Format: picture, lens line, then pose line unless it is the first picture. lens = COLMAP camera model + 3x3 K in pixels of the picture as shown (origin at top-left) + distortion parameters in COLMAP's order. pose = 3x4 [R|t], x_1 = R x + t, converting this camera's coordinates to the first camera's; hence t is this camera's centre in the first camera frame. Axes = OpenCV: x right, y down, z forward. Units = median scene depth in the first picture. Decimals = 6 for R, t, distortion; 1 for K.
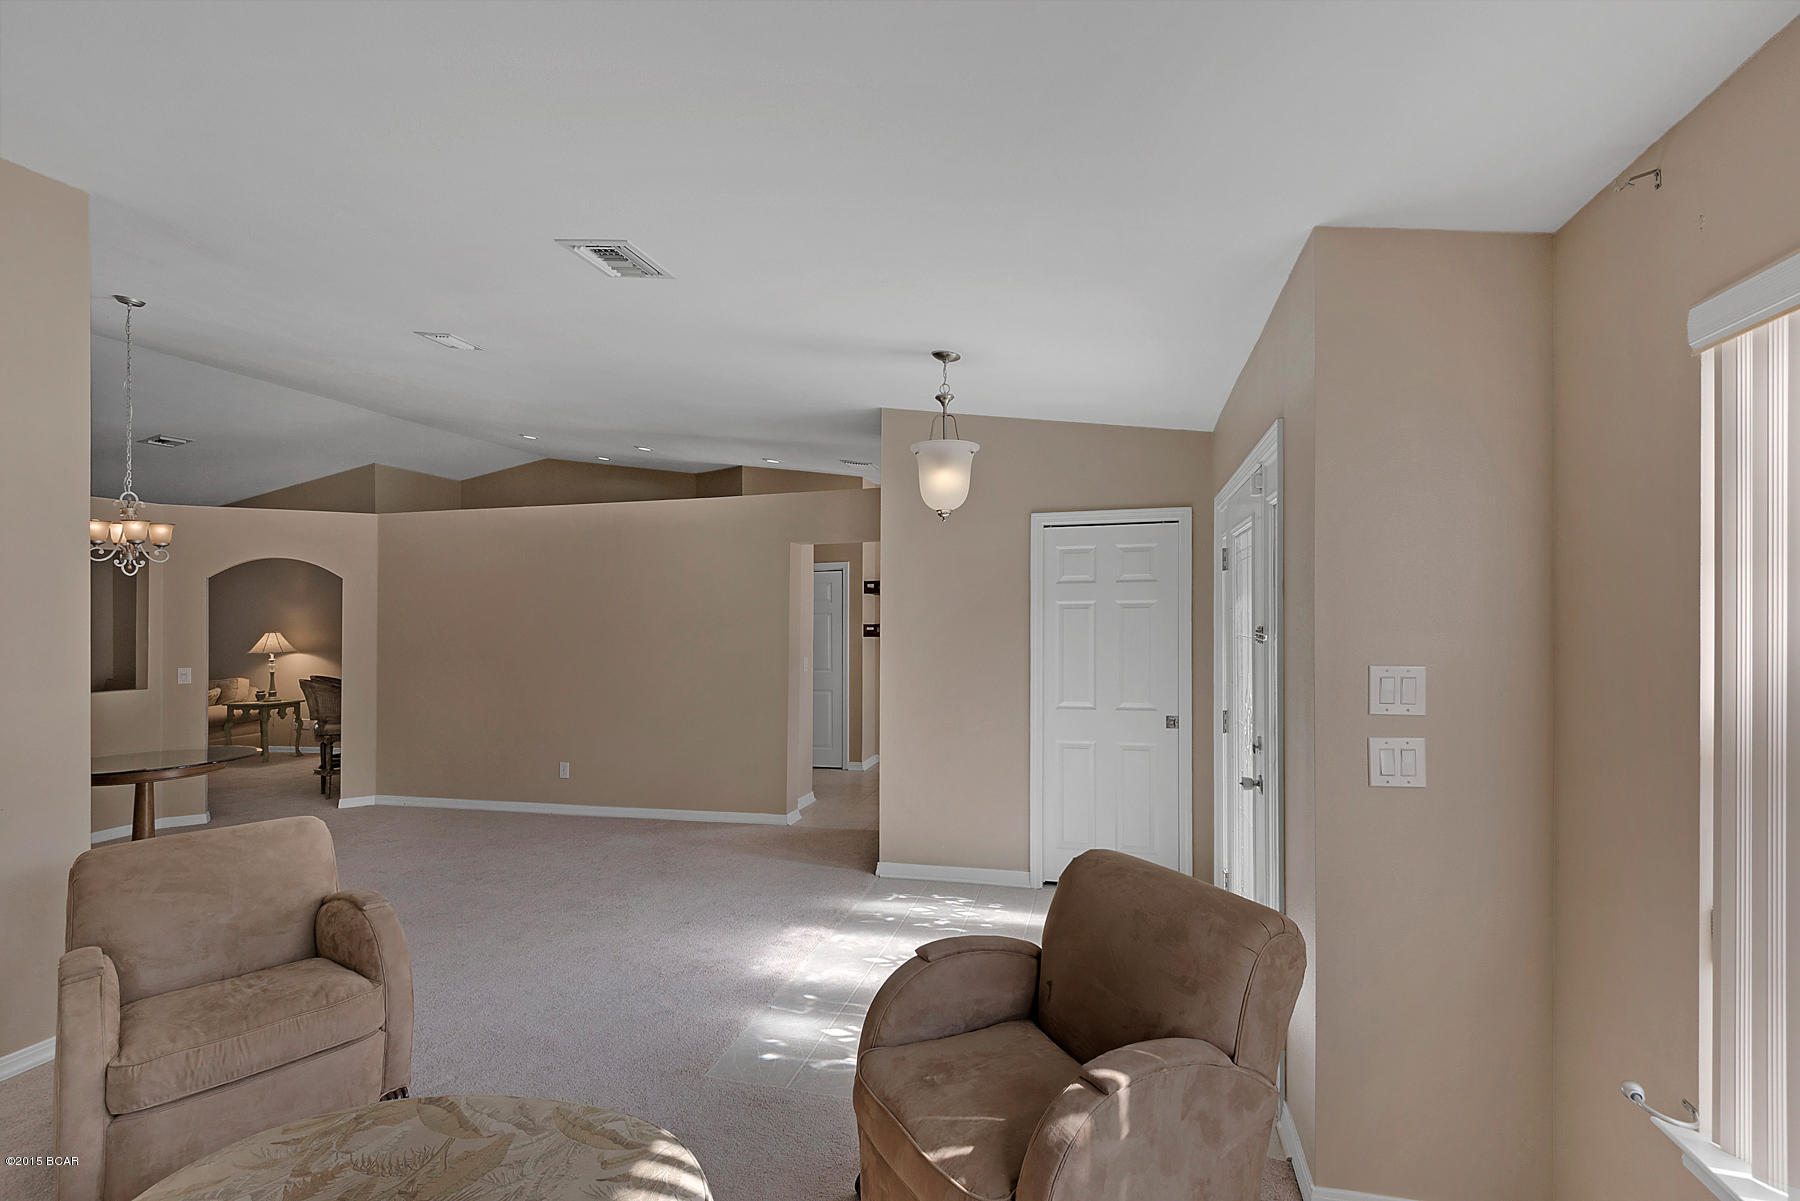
lens RADIAL K [[819.7, 0, 910.3], [0, 819.7, 602.2], [0, 0, 1]] dist [0.017149, -0.003545]
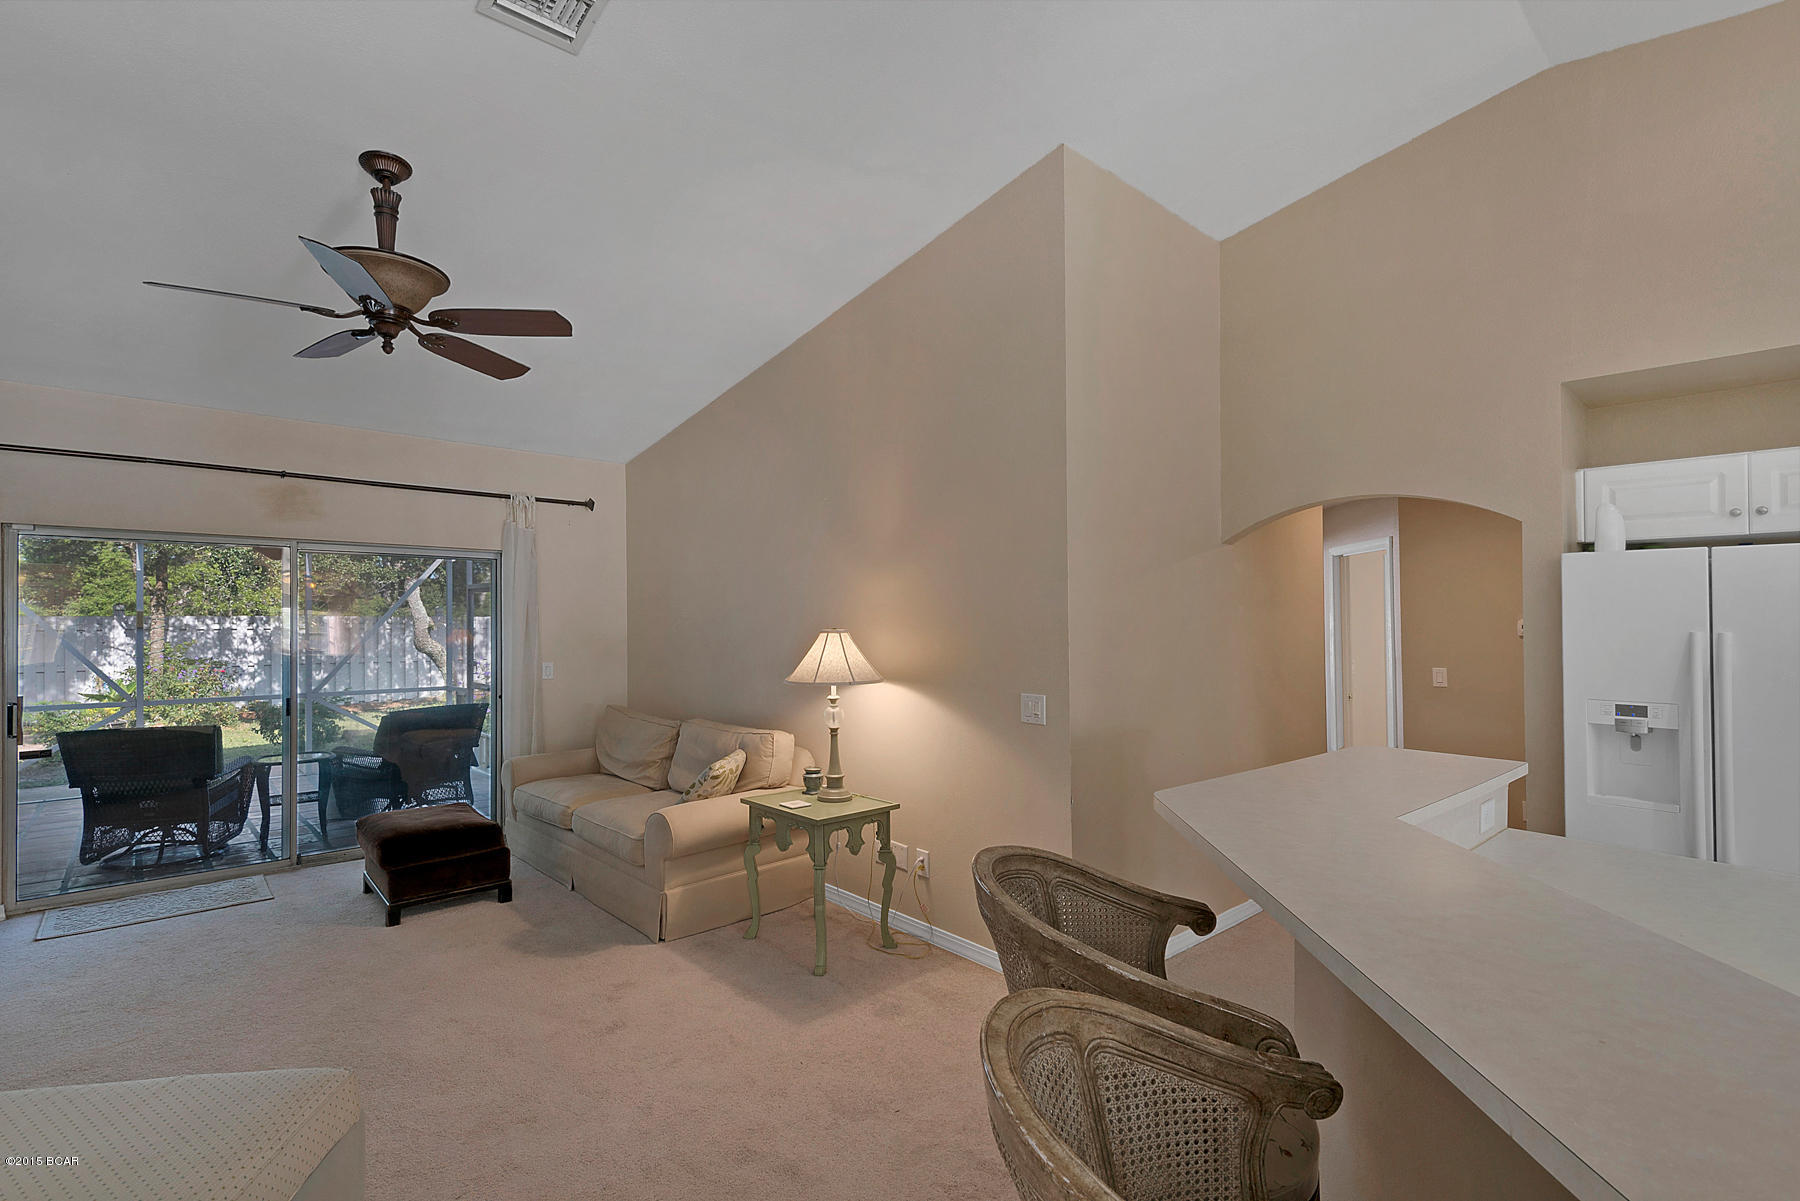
lens RADIAL K [[819.7, 0, 893.5], [0, 819.7, 606.6], [0, 0, 1]] dist [0.017149, -0.003545]
pose [[0.835018, 0.002055, -0.550219, -0.519640], [0.003717, 0.999949, 0.009376, 0.019204], [0.550210, -0.009875, 0.834968, 0.672821]]
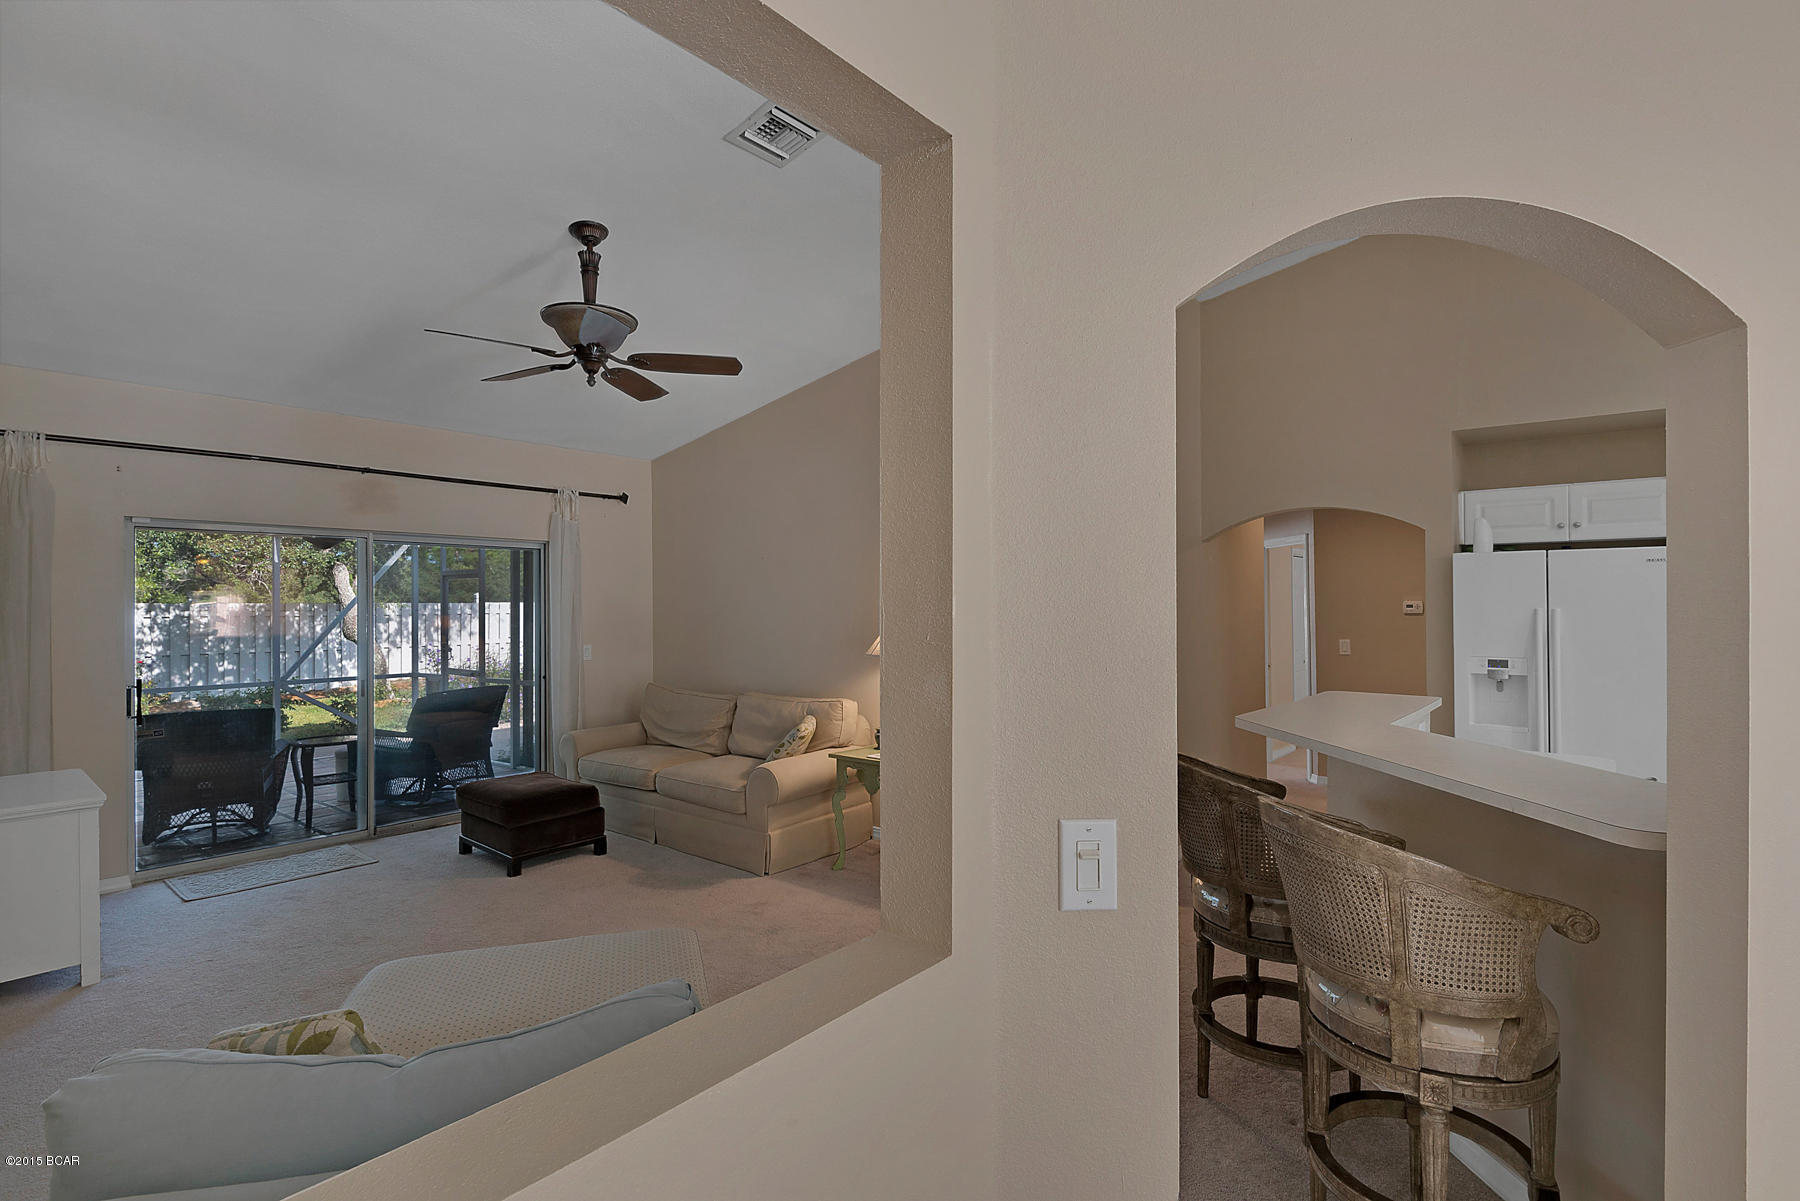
lens RADIAL K [[834.9, 0, 902.3], [0, 834.9, 599.5], [0, 0, 1]] dist [0.008346, -0.001856]
pose [[0.905275, 0.003886, -0.424807, -0.560056], [0.005491, 0.999768, 0.020848, 0.016318], [0.424790, -0.021206, 0.905044, 0.534258]]
